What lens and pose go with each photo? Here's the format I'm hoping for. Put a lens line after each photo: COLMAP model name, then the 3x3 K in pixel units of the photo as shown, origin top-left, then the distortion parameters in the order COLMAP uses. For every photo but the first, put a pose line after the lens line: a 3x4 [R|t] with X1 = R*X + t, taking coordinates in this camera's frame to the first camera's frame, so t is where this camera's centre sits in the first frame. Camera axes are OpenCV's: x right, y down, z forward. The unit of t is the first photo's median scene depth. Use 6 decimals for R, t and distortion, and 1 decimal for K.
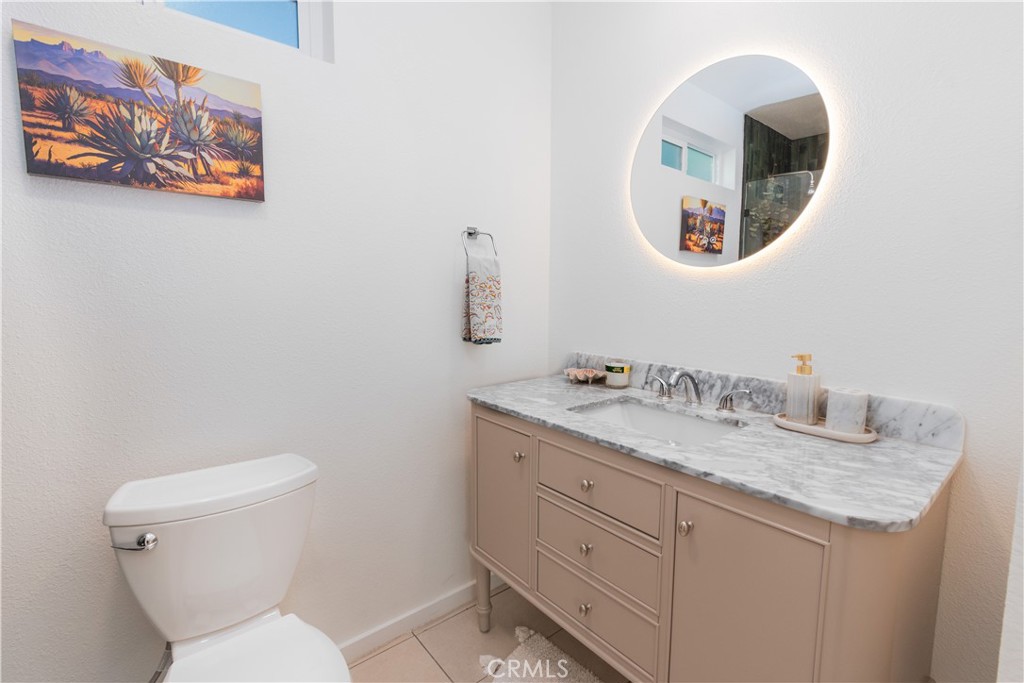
lens RADIAL K [[460.9, 0, 512.0], [0, 460.9, 341.5], [0, 0, 1]] dist [0.001233, -0.000168]
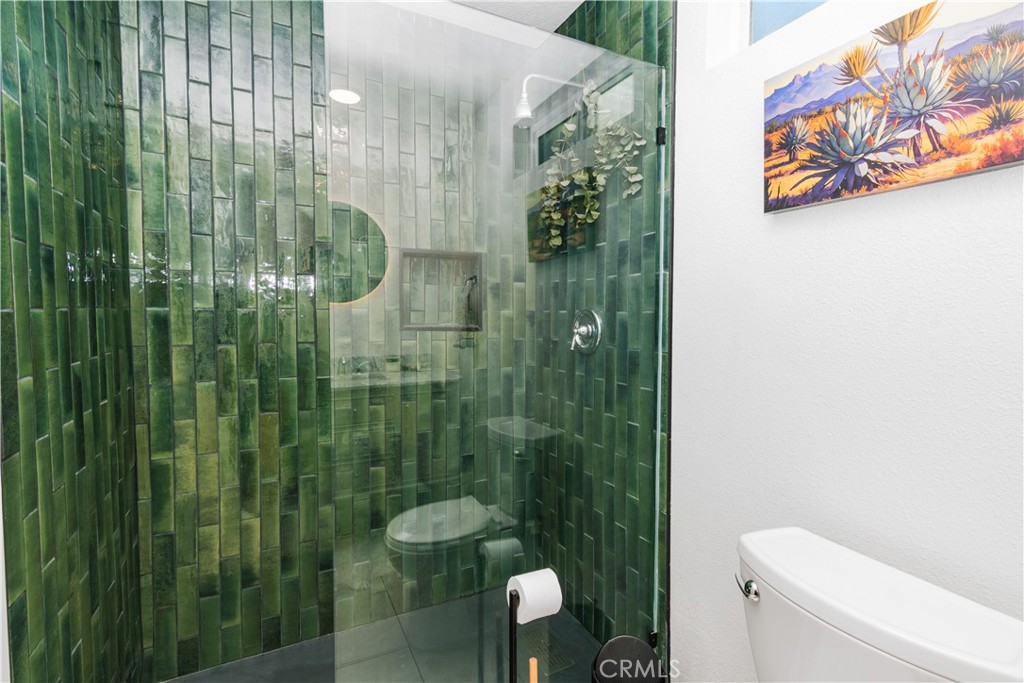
lens RADIAL K [[460.9, 0, 512.0], [0, 460.9, 341.5], [0, 0, 1]] dist [0.001233, -0.000168]
pose [[-0.196997, 0.044615, -0.979388, 0.159820], [-0.111605, 0.991450, 0.067613, -0.058321], [0.974031, 0.122624, -0.190334, 0.587975]]
